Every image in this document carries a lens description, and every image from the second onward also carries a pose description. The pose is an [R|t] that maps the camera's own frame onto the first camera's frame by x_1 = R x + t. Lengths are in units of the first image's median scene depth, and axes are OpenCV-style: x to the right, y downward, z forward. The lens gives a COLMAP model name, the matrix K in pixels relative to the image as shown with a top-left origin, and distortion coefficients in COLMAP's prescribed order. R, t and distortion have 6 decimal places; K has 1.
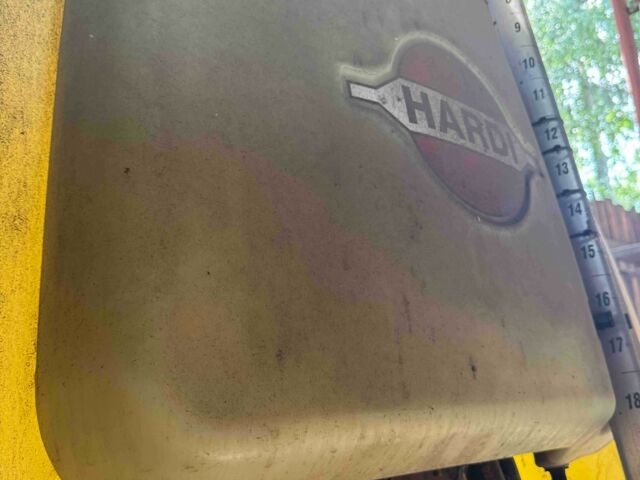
lens RADIAL K [[594.8, 0, 320.0], [0, 594.8, 240.0], [0, 0, 1]] dist [0.110912, -0.214443]
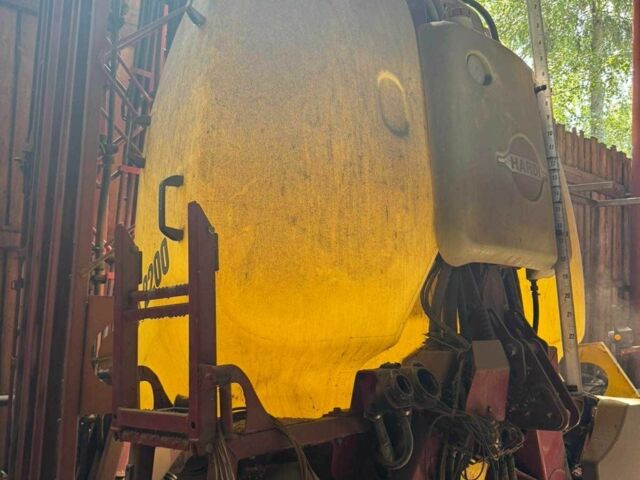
lens RADIAL K [[594.8, 0, 320.0], [0, 594.8, 240.0], [0, 0, 1]] dist [0.110912, -0.214443]
pose [[0.993174, 0.109742, 0.039523, -0.795454], [-0.115056, 0.977406, 0.177310, -0.219662], [-0.019172, -0.180647, 0.983361, -1.864629]]
